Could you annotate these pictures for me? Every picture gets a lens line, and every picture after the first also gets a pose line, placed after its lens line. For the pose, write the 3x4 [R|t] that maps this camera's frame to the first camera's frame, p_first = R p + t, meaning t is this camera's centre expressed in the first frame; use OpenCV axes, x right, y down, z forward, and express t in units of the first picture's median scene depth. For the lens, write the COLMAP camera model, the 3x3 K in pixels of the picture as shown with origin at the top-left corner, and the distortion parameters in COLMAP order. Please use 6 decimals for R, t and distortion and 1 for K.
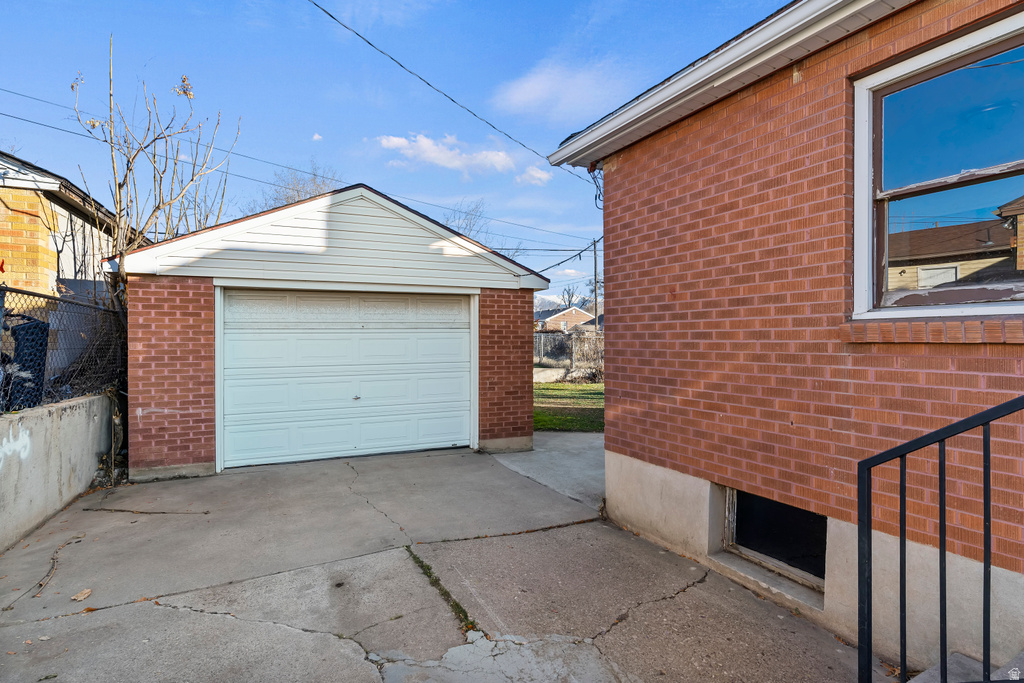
lens RADIAL K [[501.3, 0, 511.9], [0, 501.3, 338.6], [0, 0, 1]] dist [-0.004669, -0.000202]
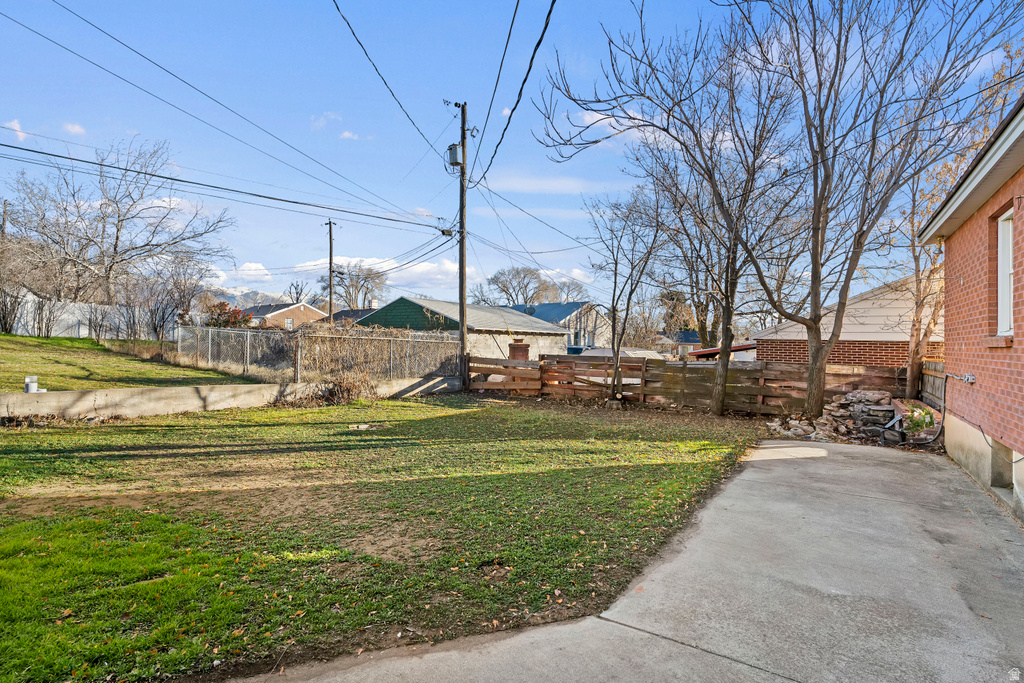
lens RADIAL K [[501.3, 0, 513.8], [0, 501.3, 339.7], [0, 0, 1]] dist [-0.004669, -0.000202]
pose [[0.866812, 0.014398, 0.498427, 0.034141], [-0.013136, 0.999895, -0.006039, 0.002944], [-0.498462, -0.001313, 0.866911, 0.246810]]
